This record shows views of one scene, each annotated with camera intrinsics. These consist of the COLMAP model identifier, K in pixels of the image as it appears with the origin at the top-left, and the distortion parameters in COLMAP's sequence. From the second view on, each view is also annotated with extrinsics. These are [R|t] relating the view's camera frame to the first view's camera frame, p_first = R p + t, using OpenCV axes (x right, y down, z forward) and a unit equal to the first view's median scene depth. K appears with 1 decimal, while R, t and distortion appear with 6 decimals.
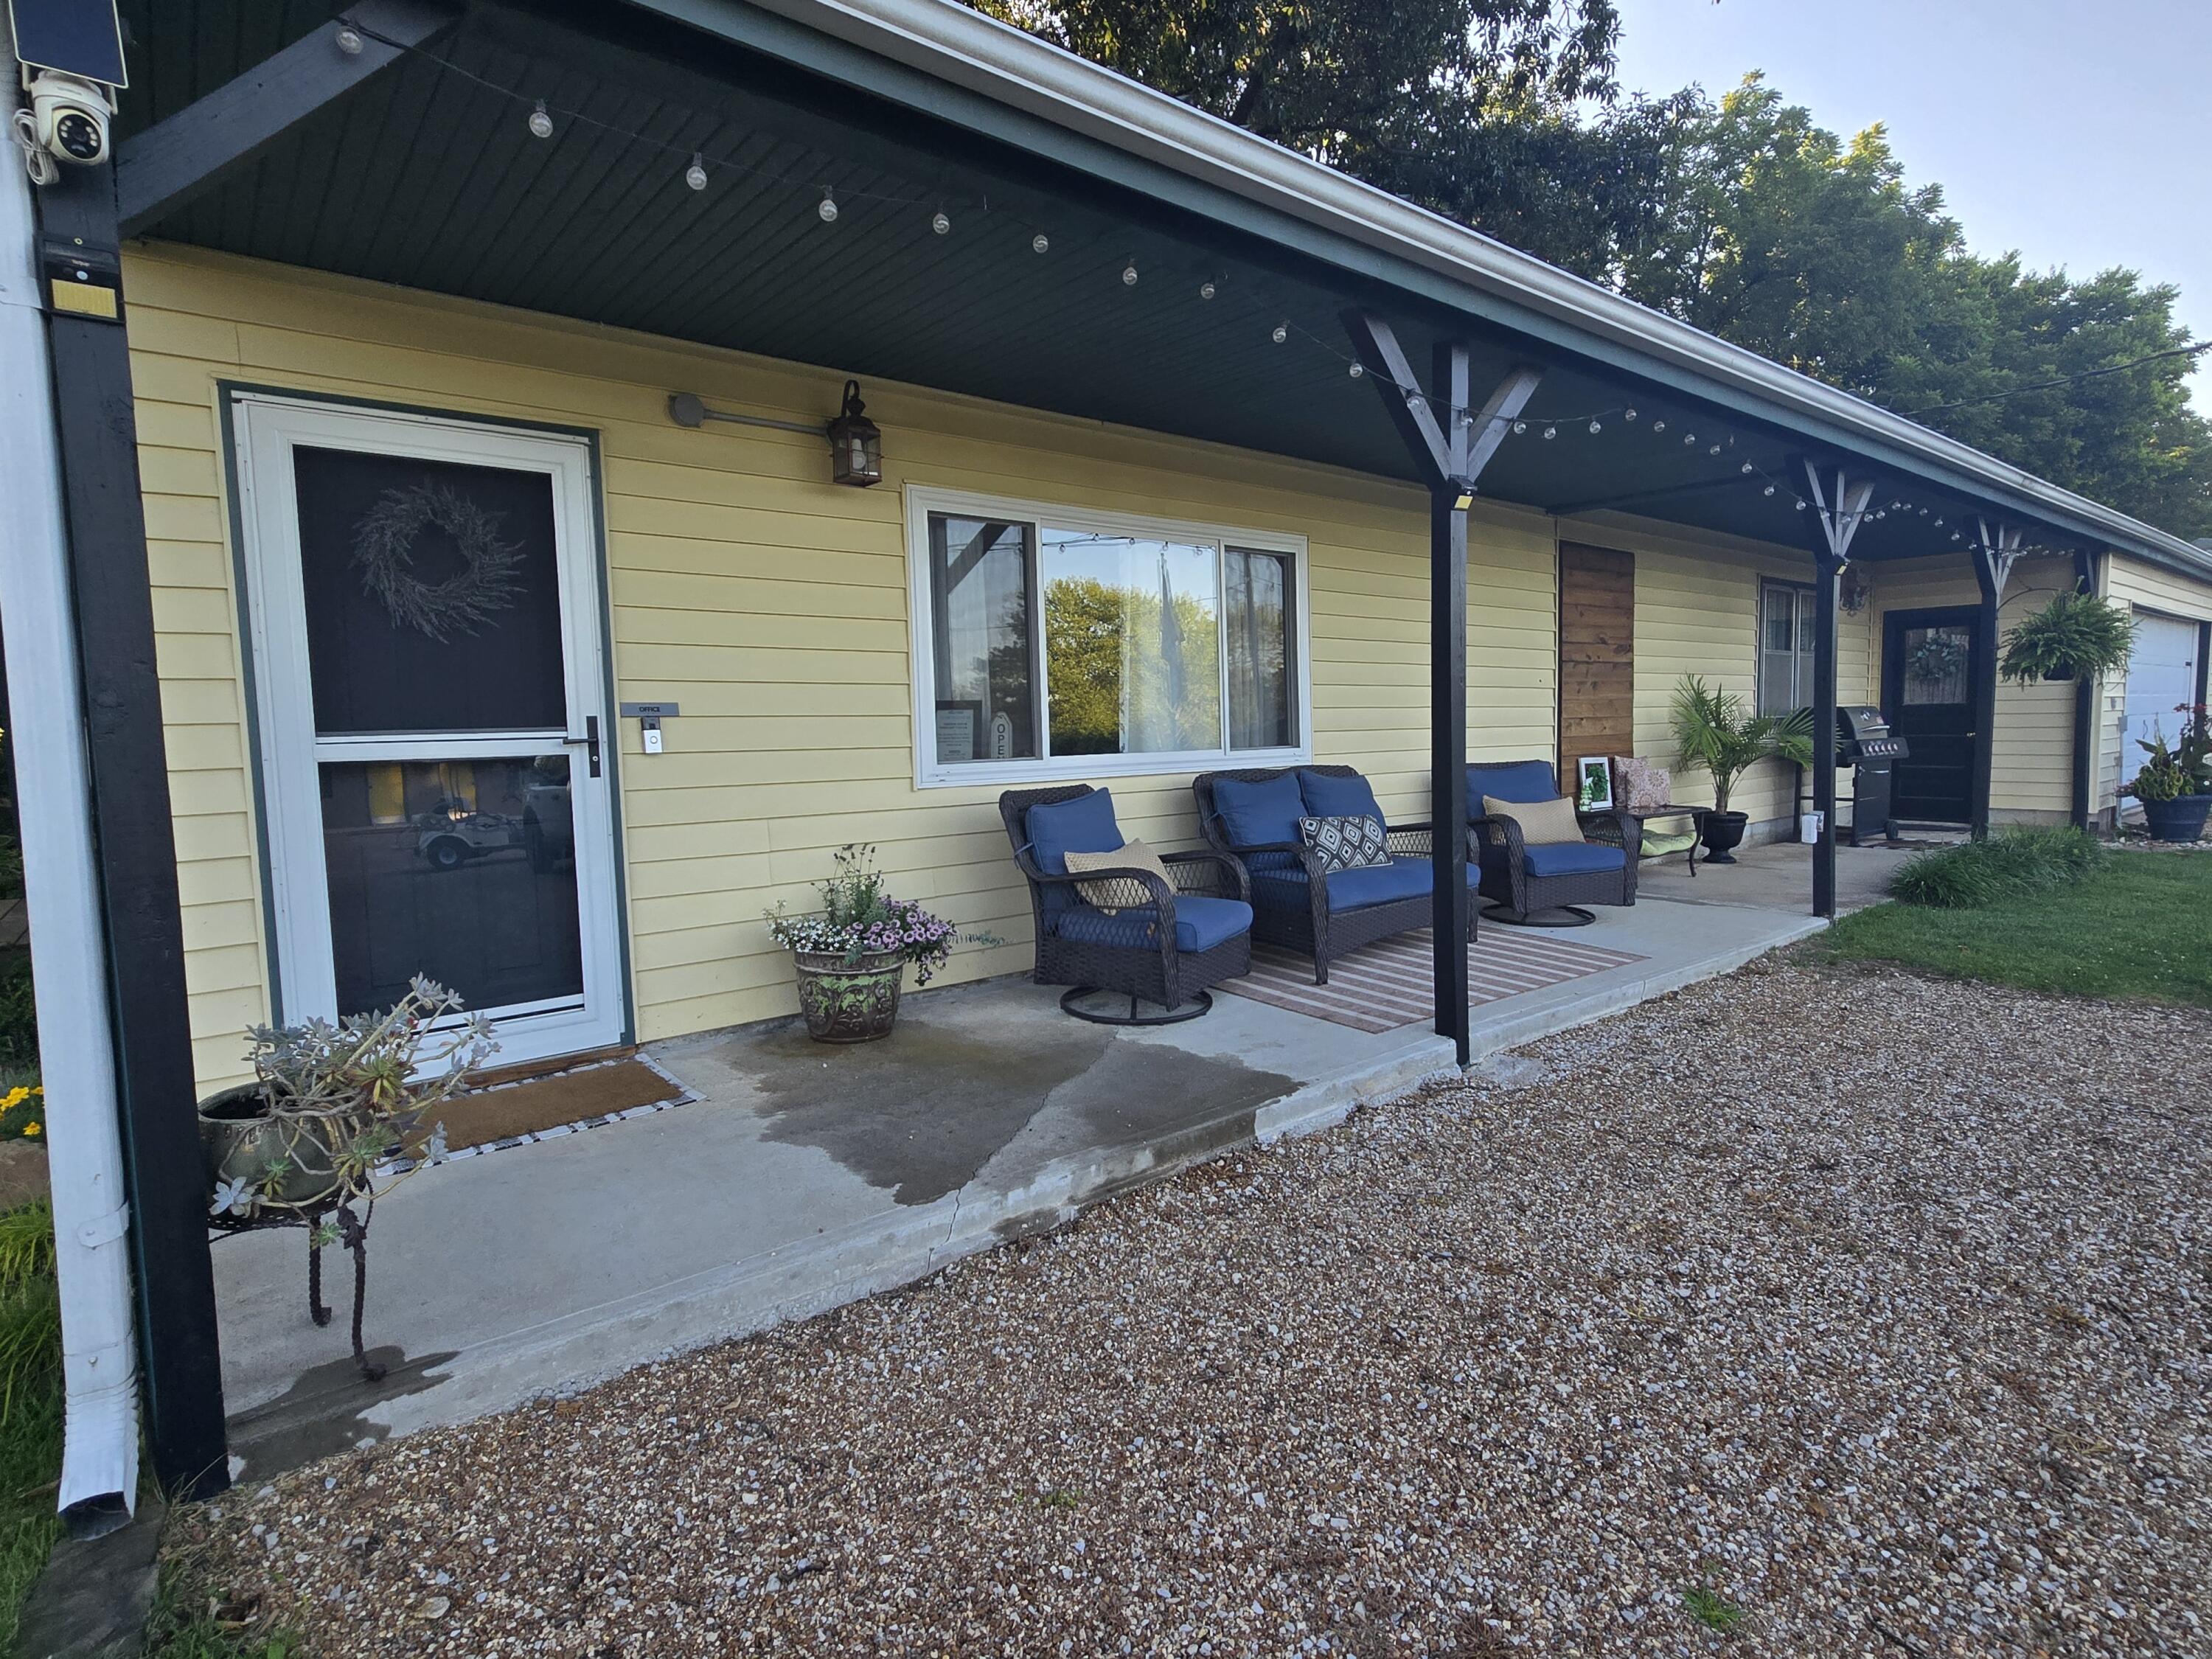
lens RADIAL K [[896.0, 0, 1104.8], [0, 896.0, 766.2], [0, 0, 1]] dist [0.000970, 0.000410]
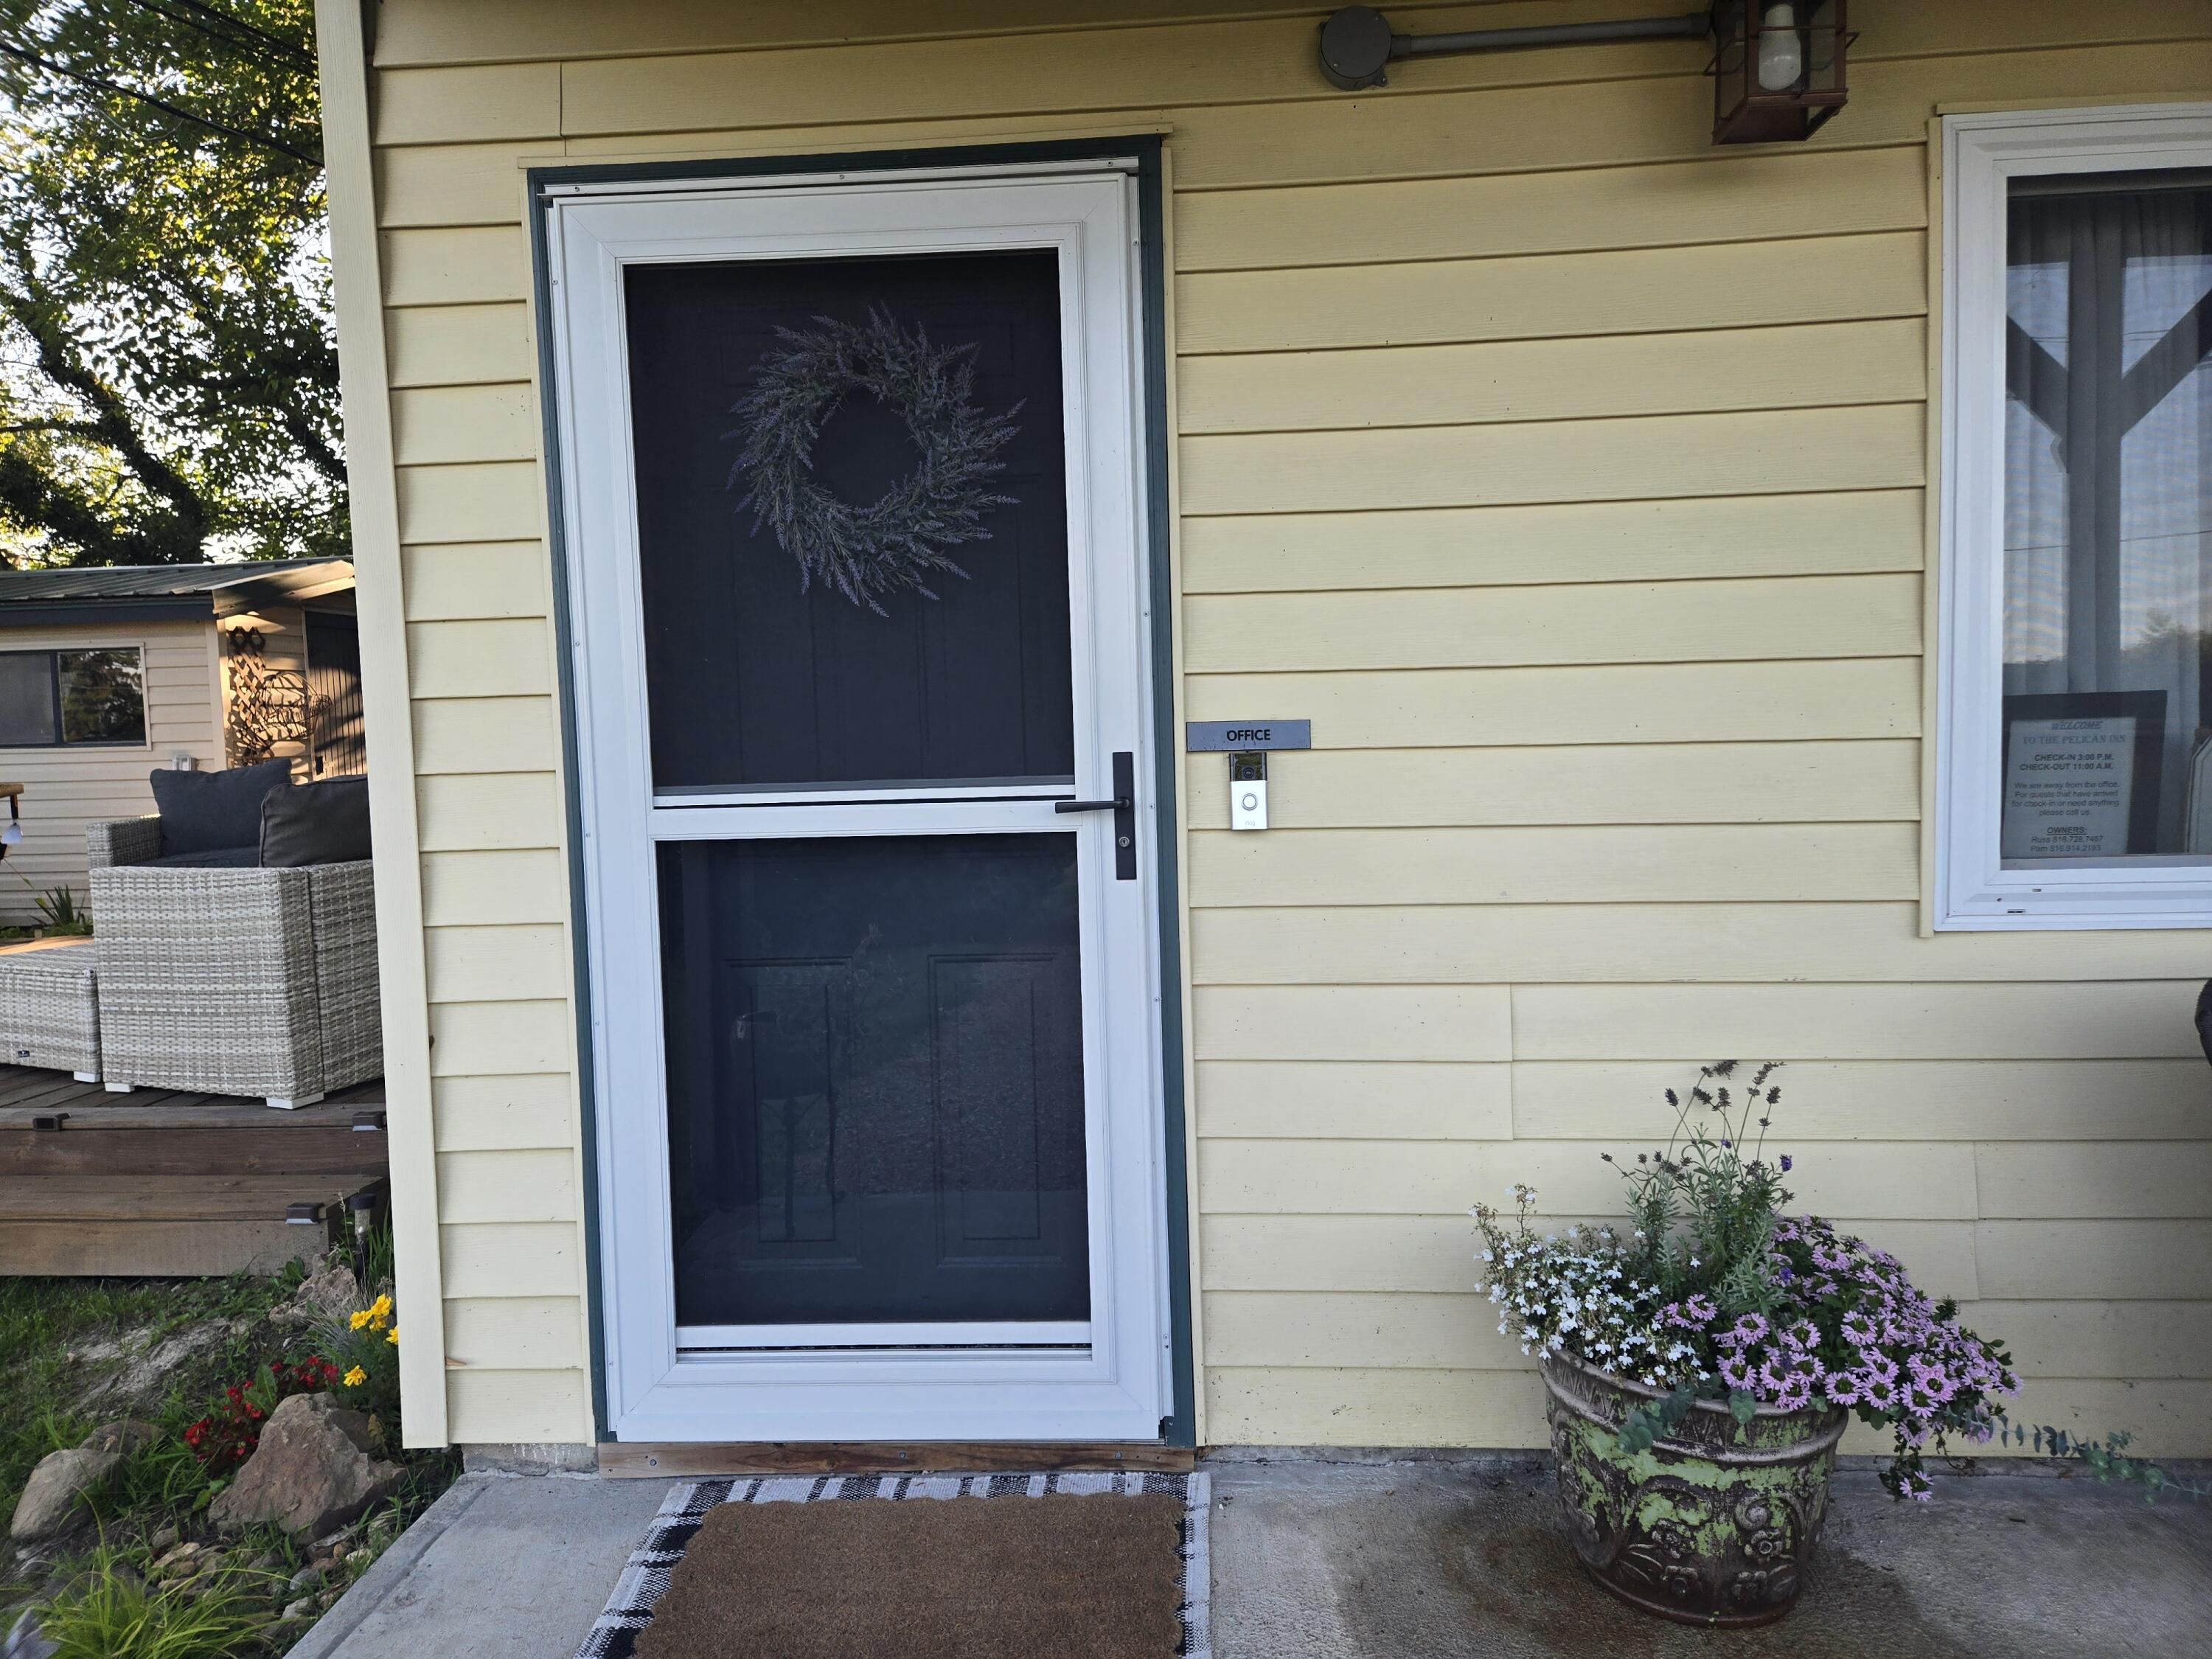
lens RADIAL K [[1456.4, 0, 1101.8], [0, 1456.4, 819.9], [0, 0, 1]] dist [0.082415, -0.067991]
pose [[0.714829, 0.047036, -0.697715, -0.034502], [-0.031827, 0.998890, 0.034731, -0.045752], [0.698574, -0.002621, 0.715533, 0.427988]]
